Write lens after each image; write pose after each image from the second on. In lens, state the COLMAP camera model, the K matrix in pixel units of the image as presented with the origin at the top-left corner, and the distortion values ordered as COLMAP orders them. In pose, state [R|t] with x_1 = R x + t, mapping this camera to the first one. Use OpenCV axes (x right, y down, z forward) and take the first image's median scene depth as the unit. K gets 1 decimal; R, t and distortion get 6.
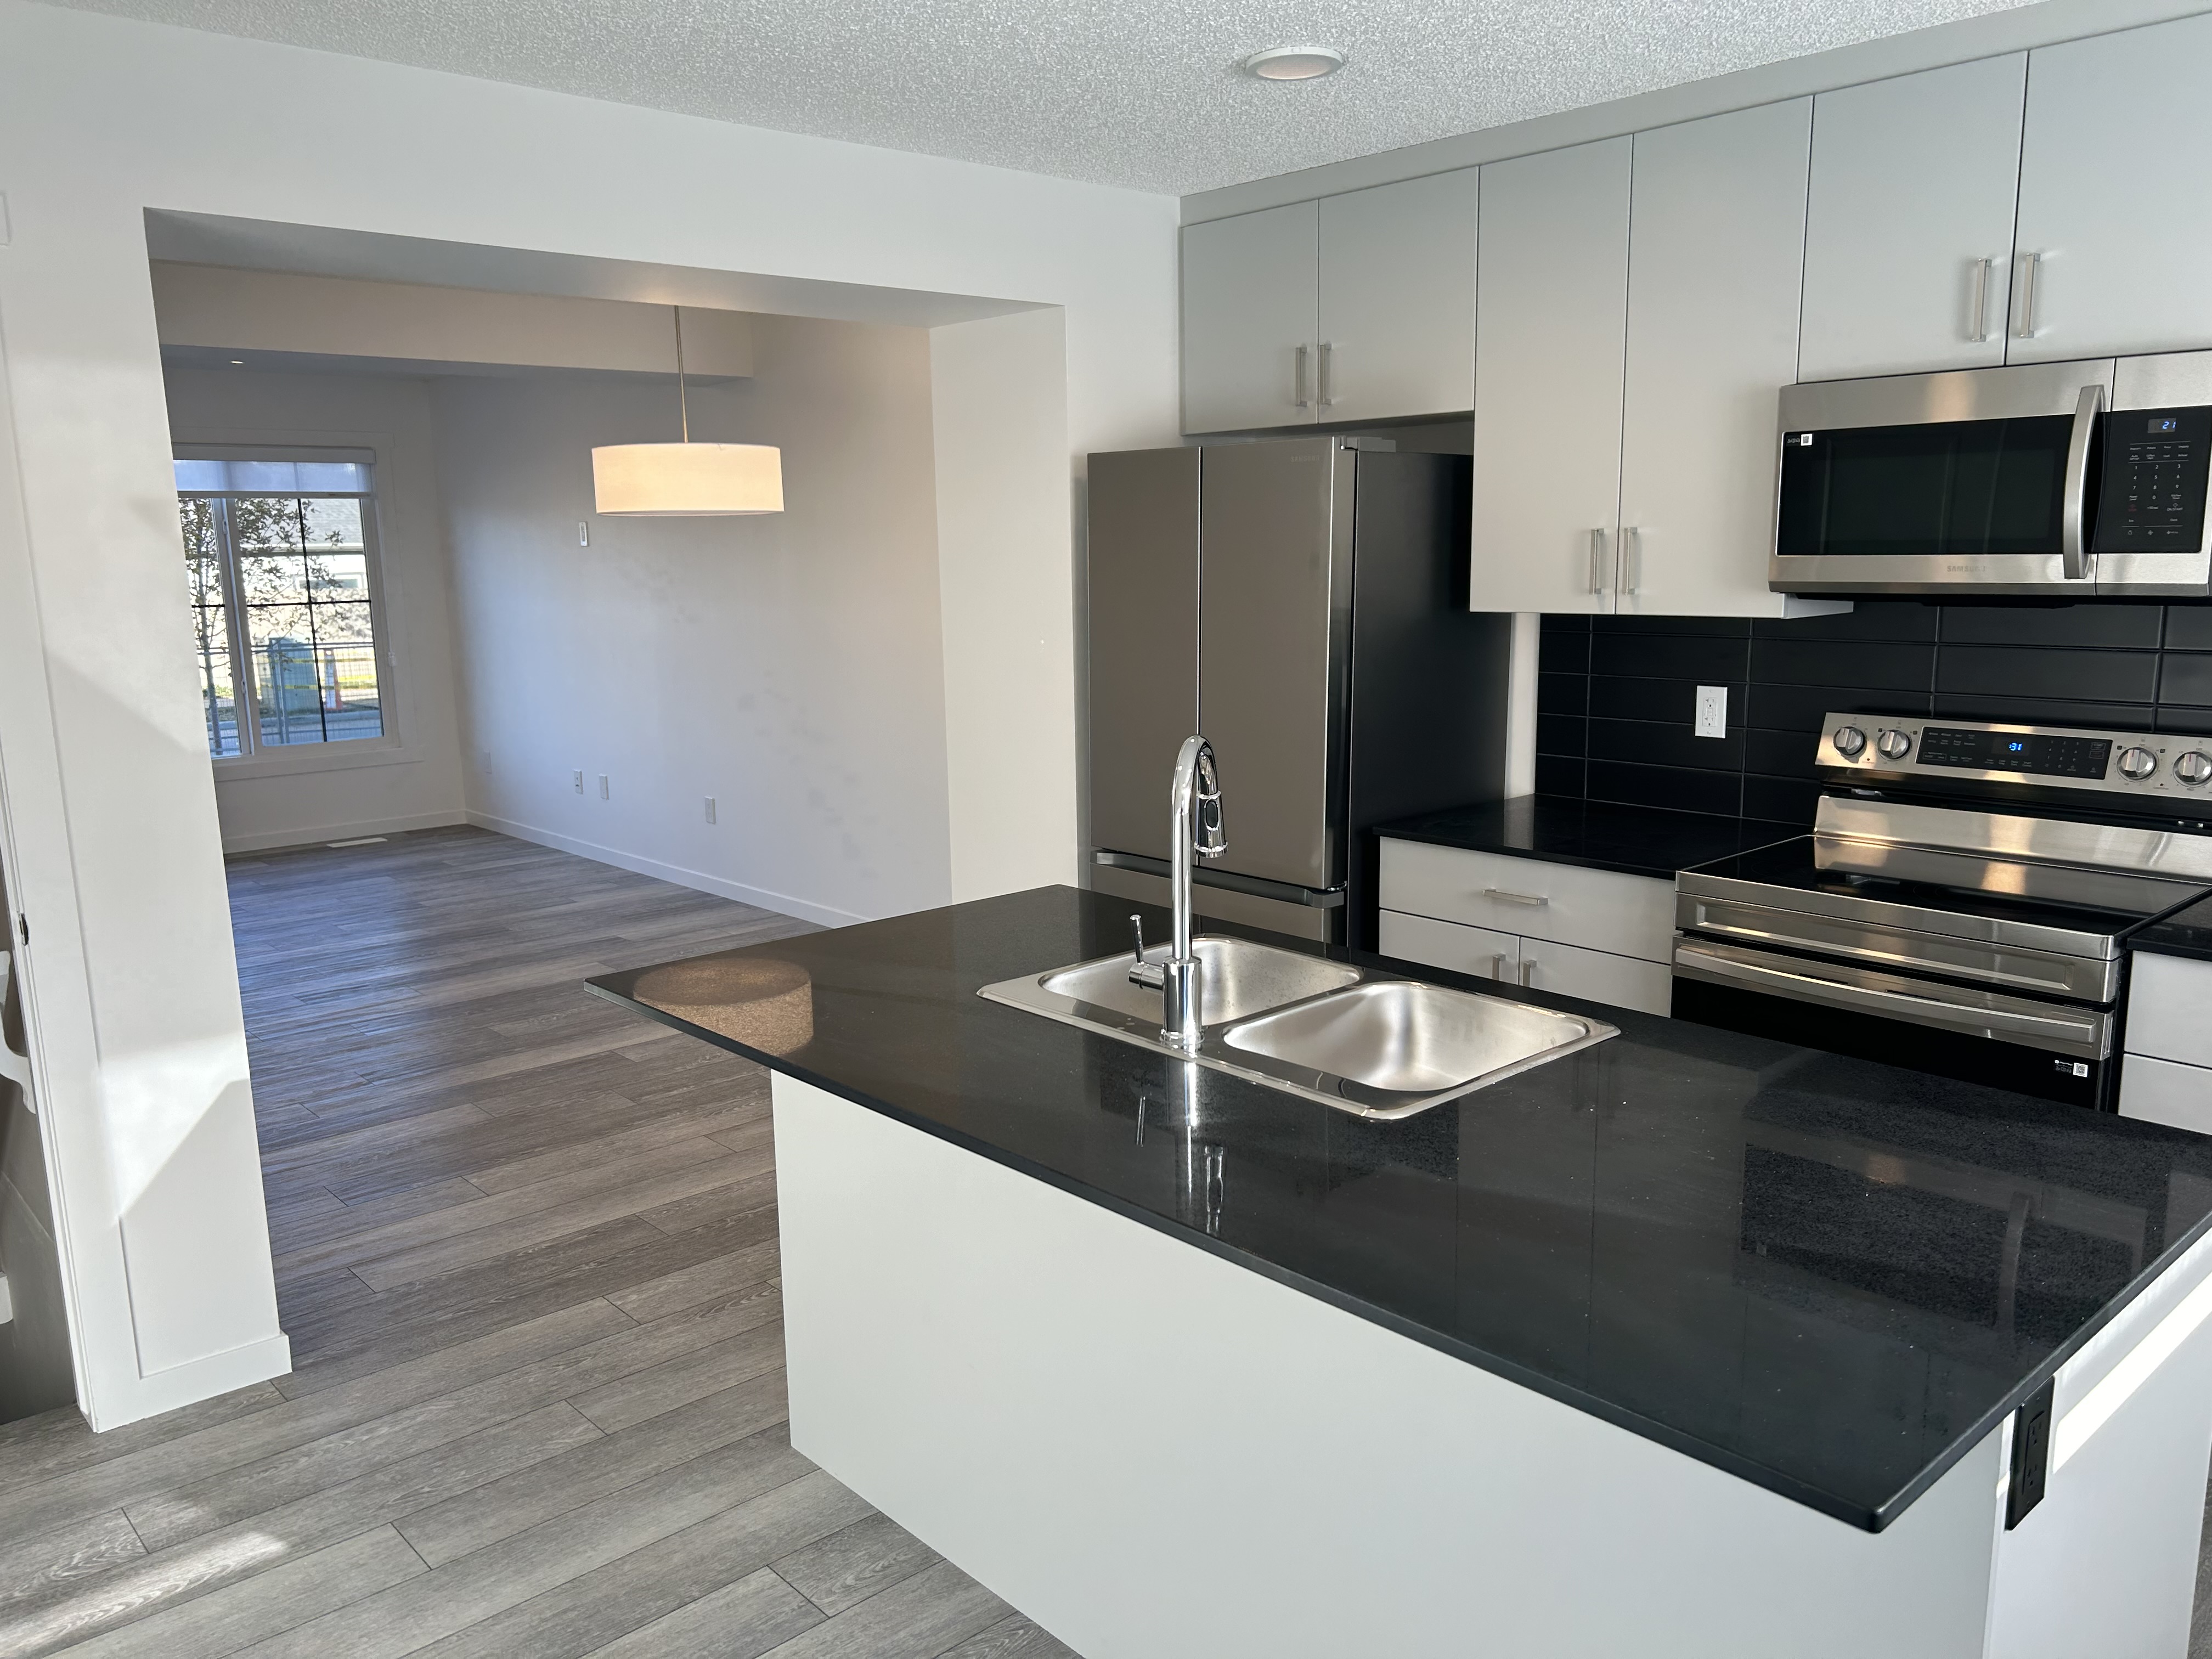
lens RADIAL K [[1655.7, 0, 1091.7], [0, 1655.7, 845.2], [0, 0, 1]] dist [0.046363, -0.059046]
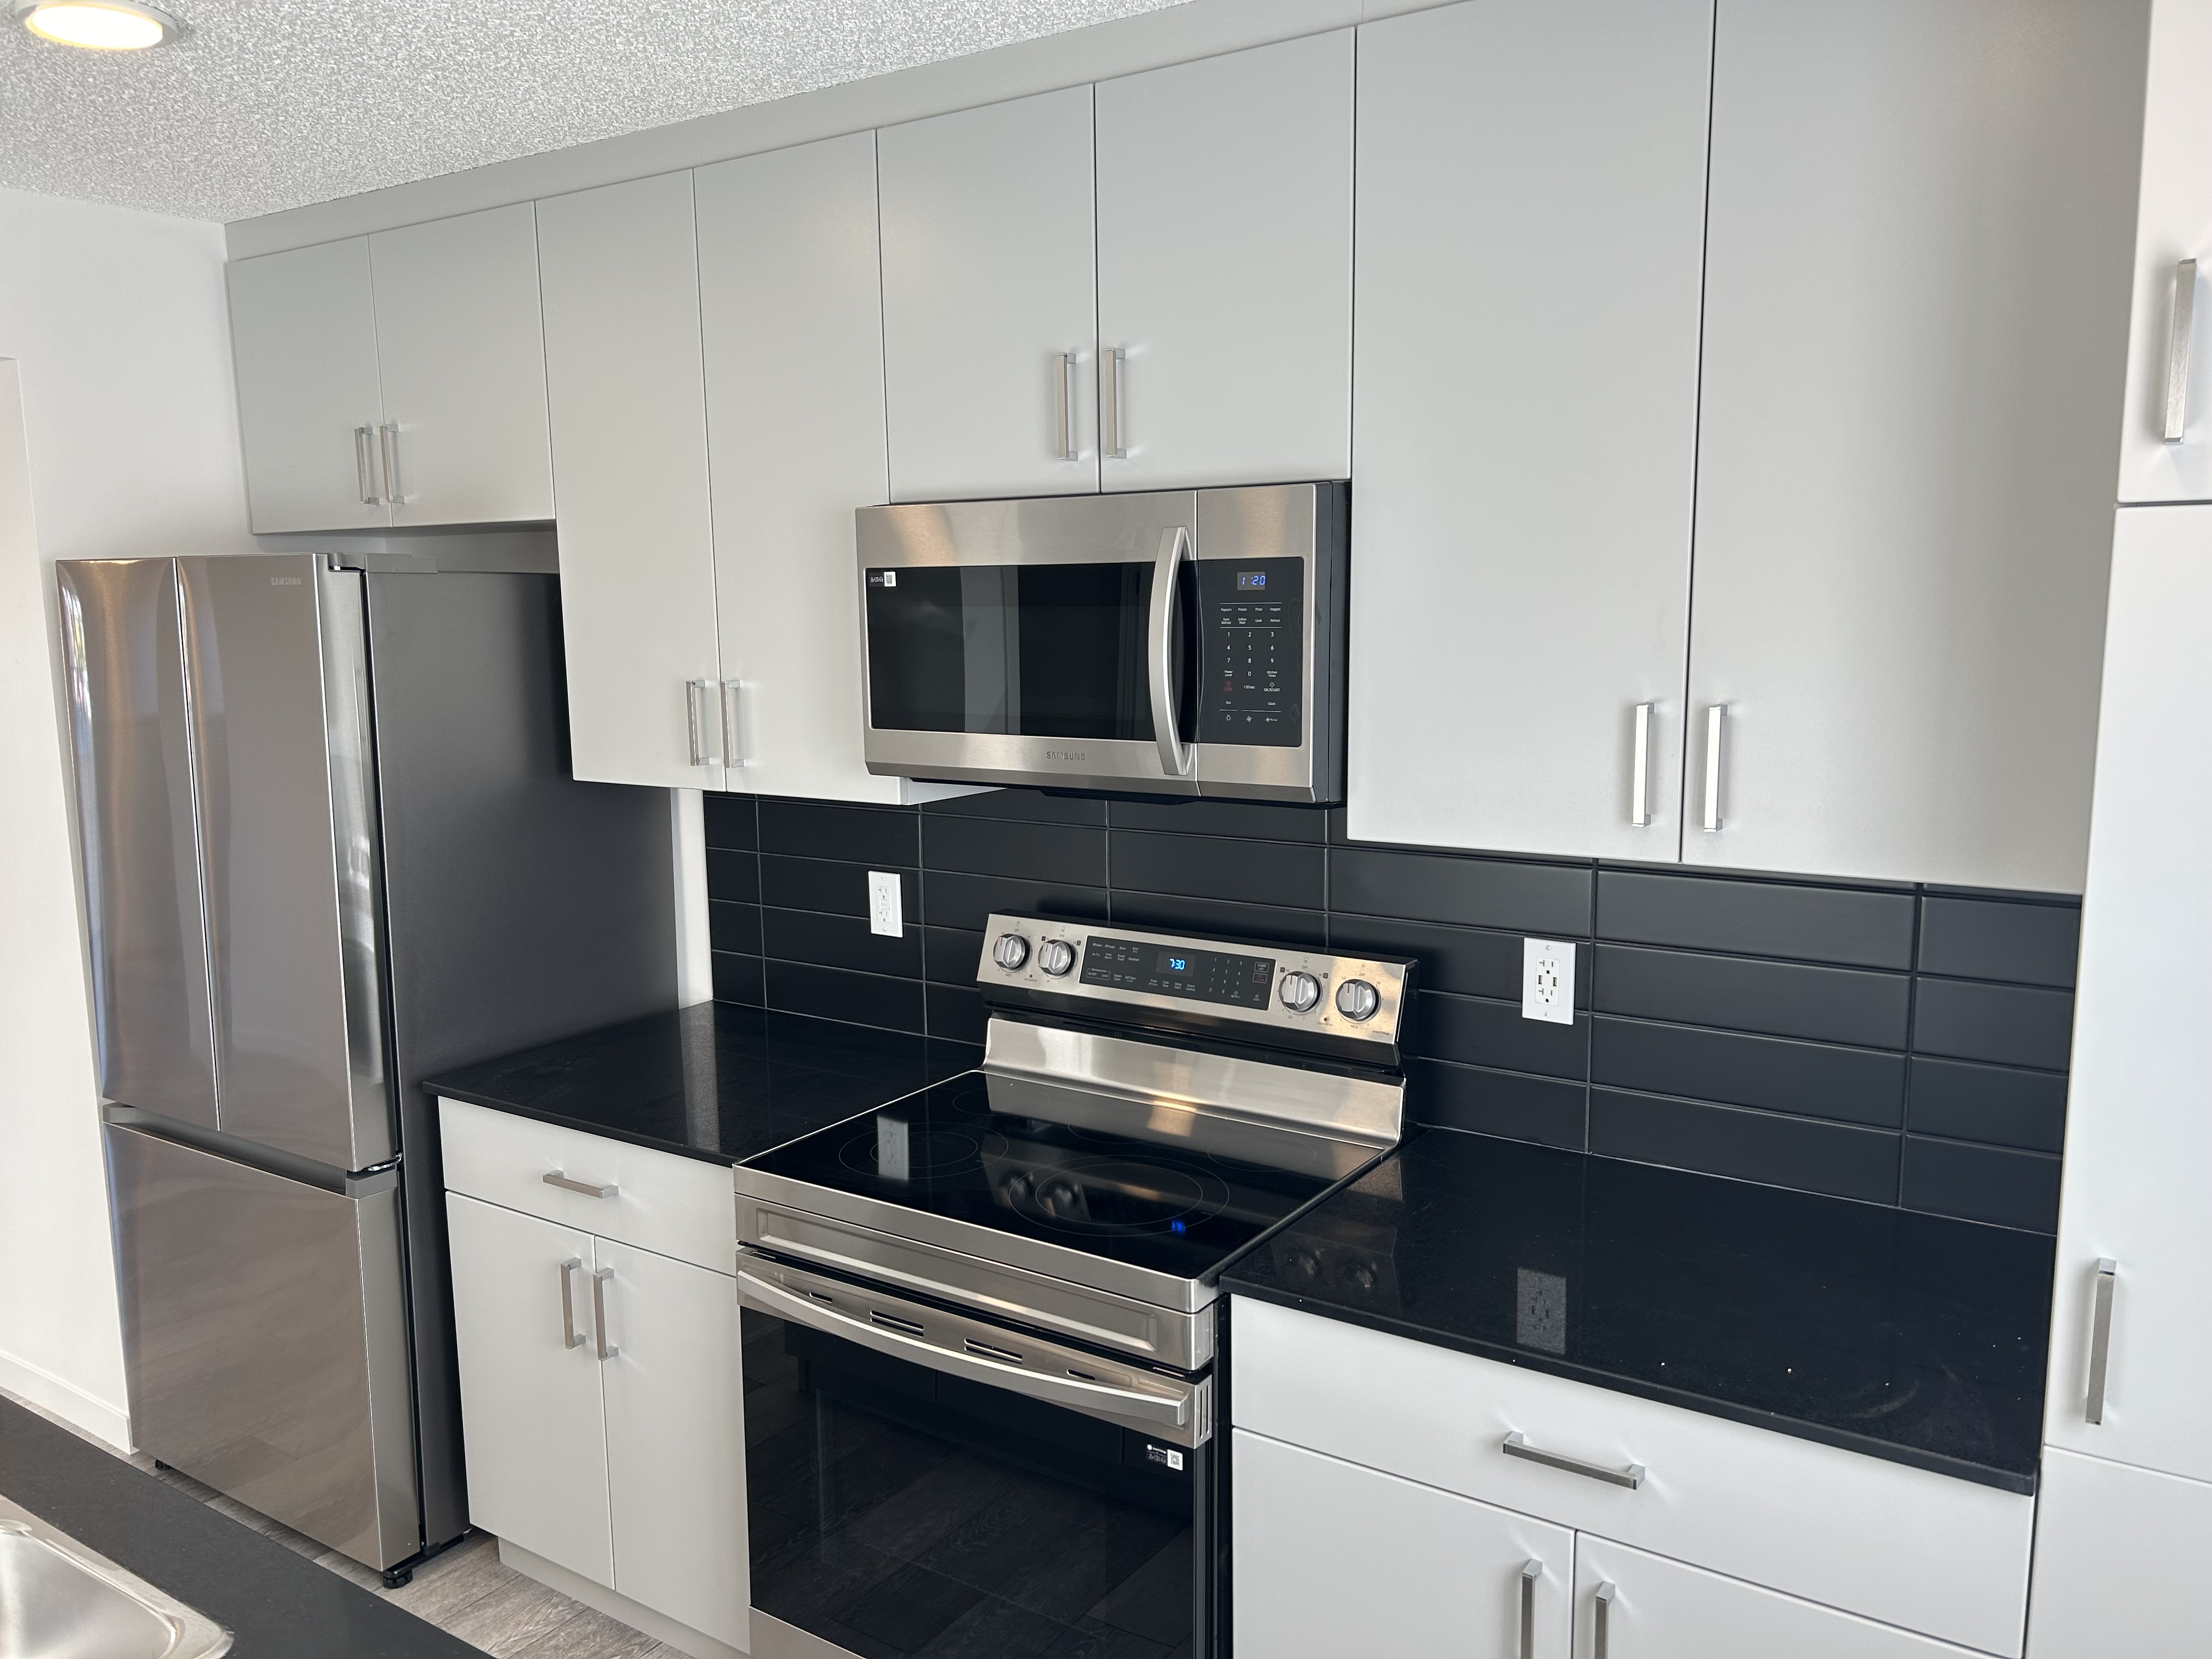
lens RADIAL K [[1655.7, 0, 1104.2], [0, 1655.7, 845.8], [0, 0, 1]] dist [0.046363, -0.059046]
pose [[0.967108, -0.033326, 0.252172, 0.329363], [0.042269, 0.998652, -0.030127, -0.095357], [-0.250828, 0.039795, 0.967213, 0.250406]]
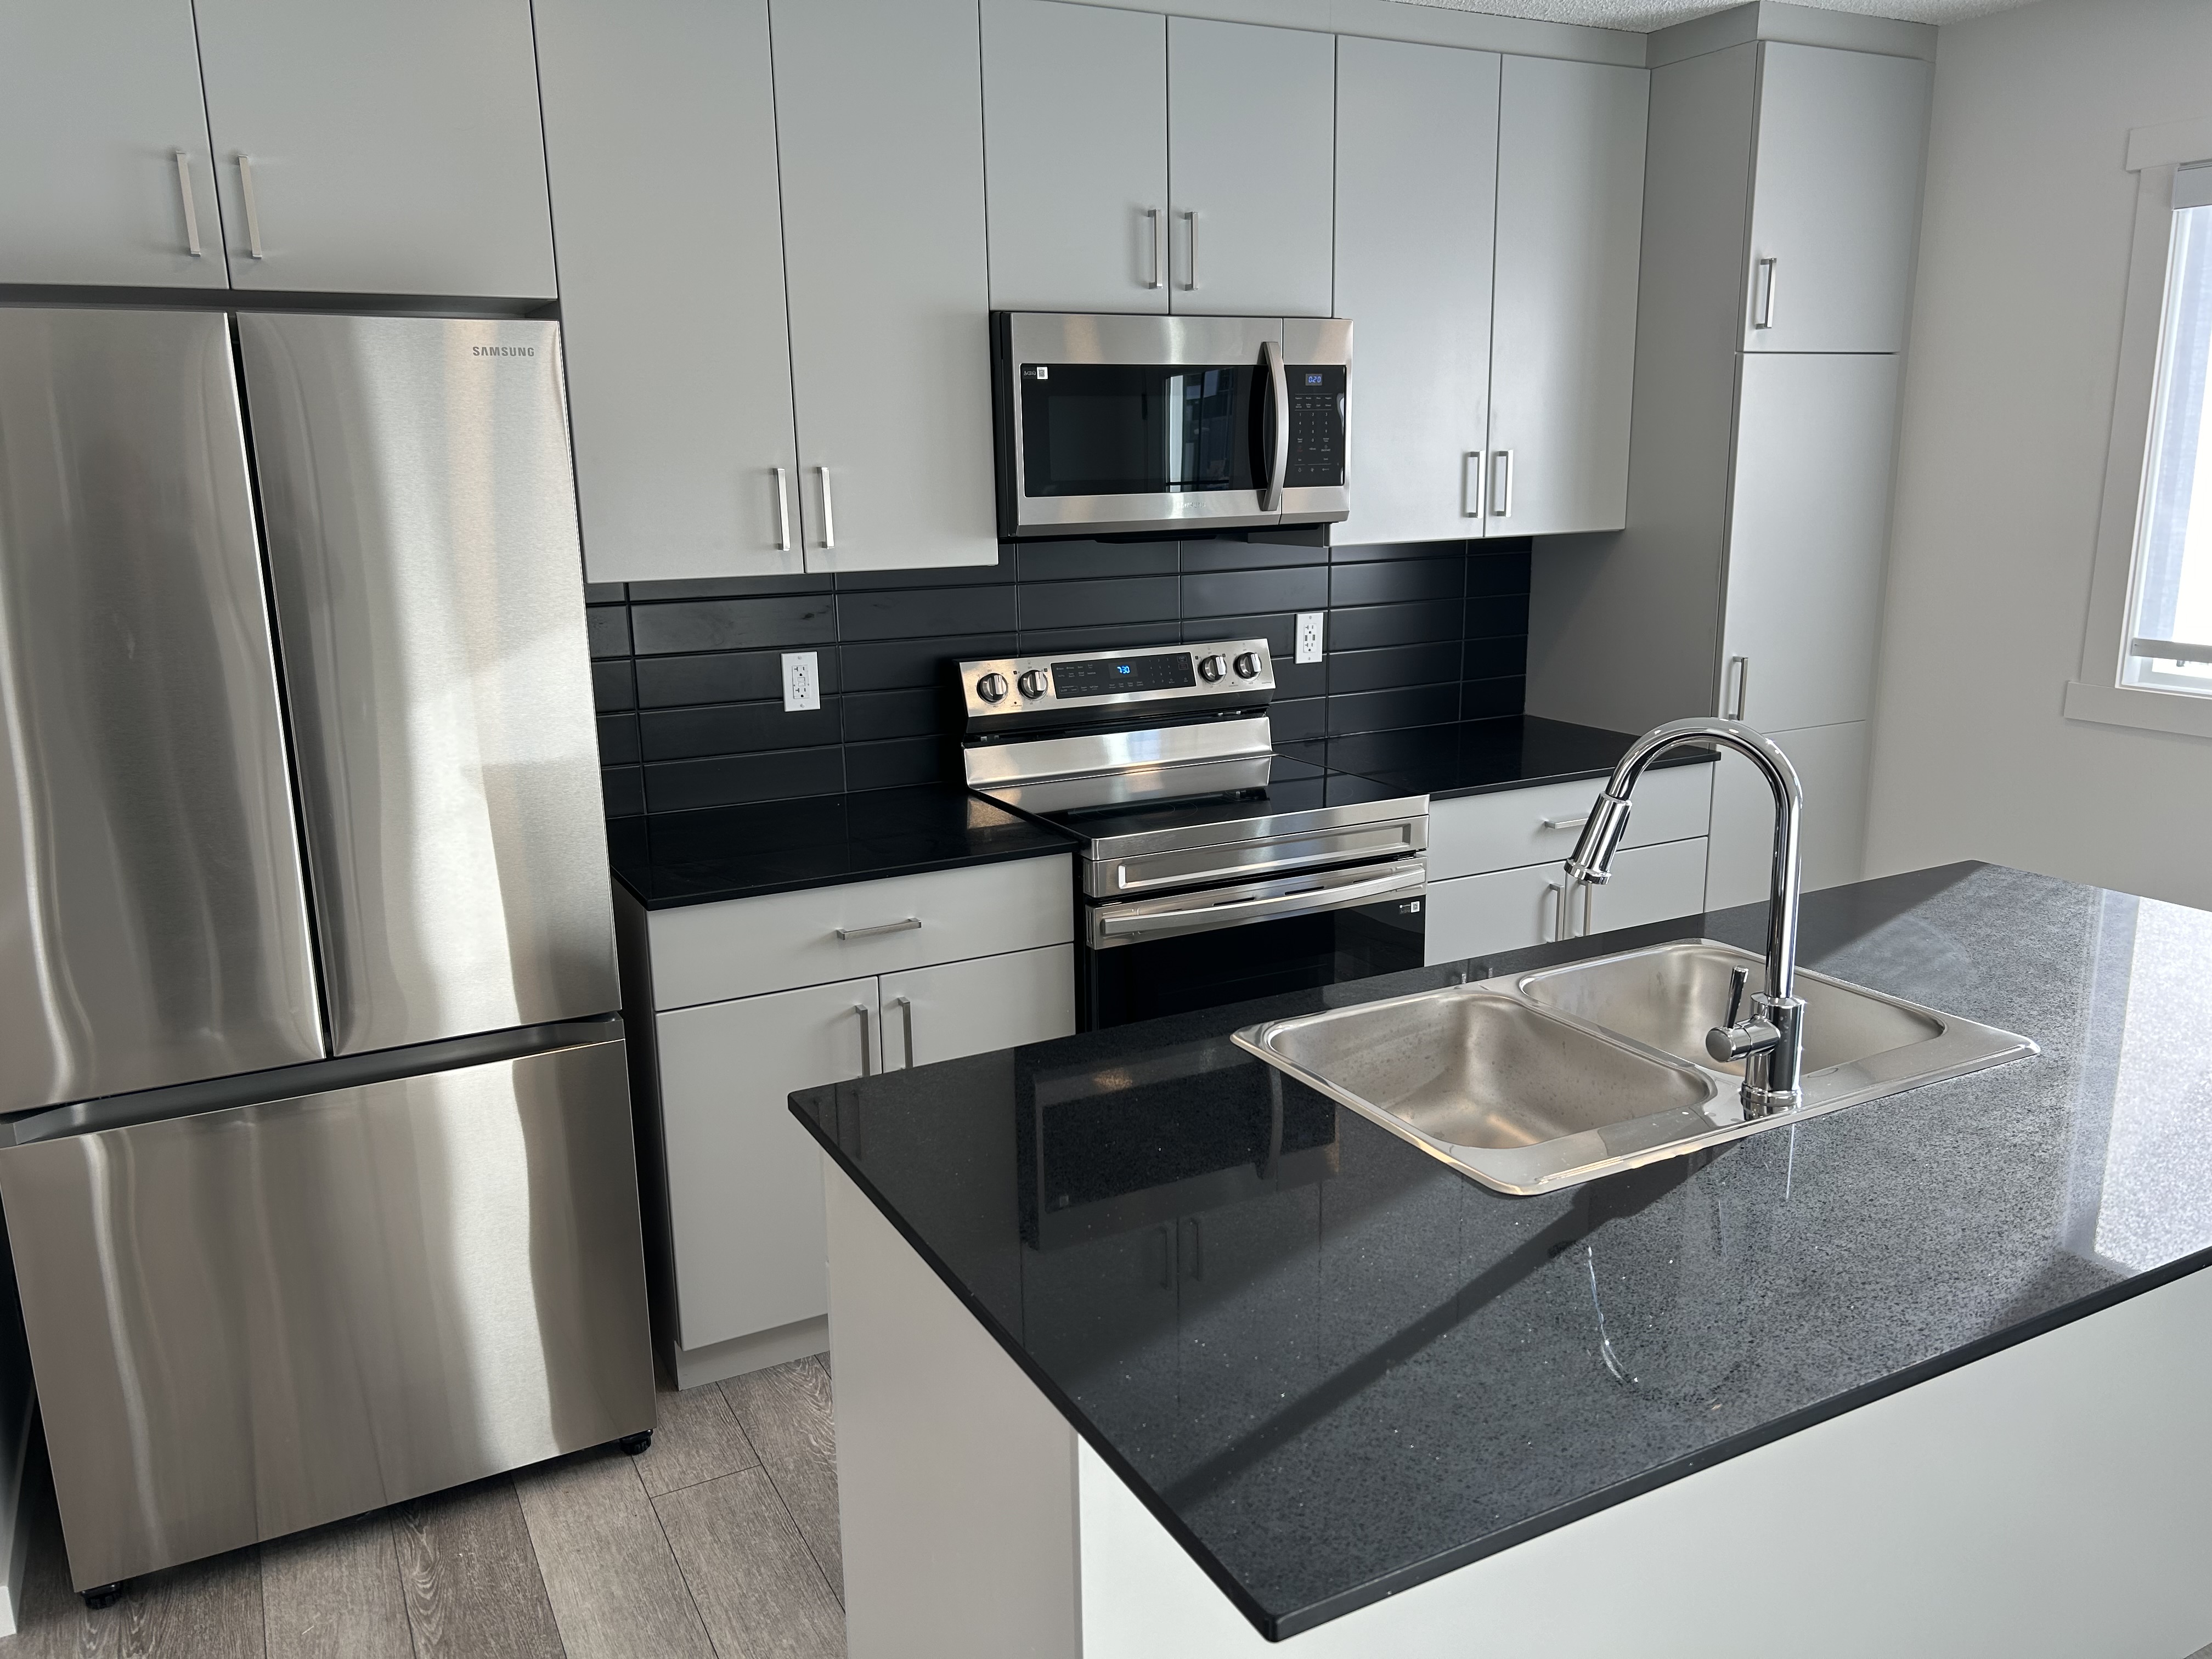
lens RADIAL K [[1655.7, 0, 1115.4], [0, 1655.7, 840.5], [0, 0, 1]] dist [0.046363, -0.059046]
pose [[0.231775, -0.208742, 0.950109, -0.518517], [0.190382, 0.967551, 0.166131, -0.135048], [-0.953957, 0.142379, 0.263995, 0.749926]]
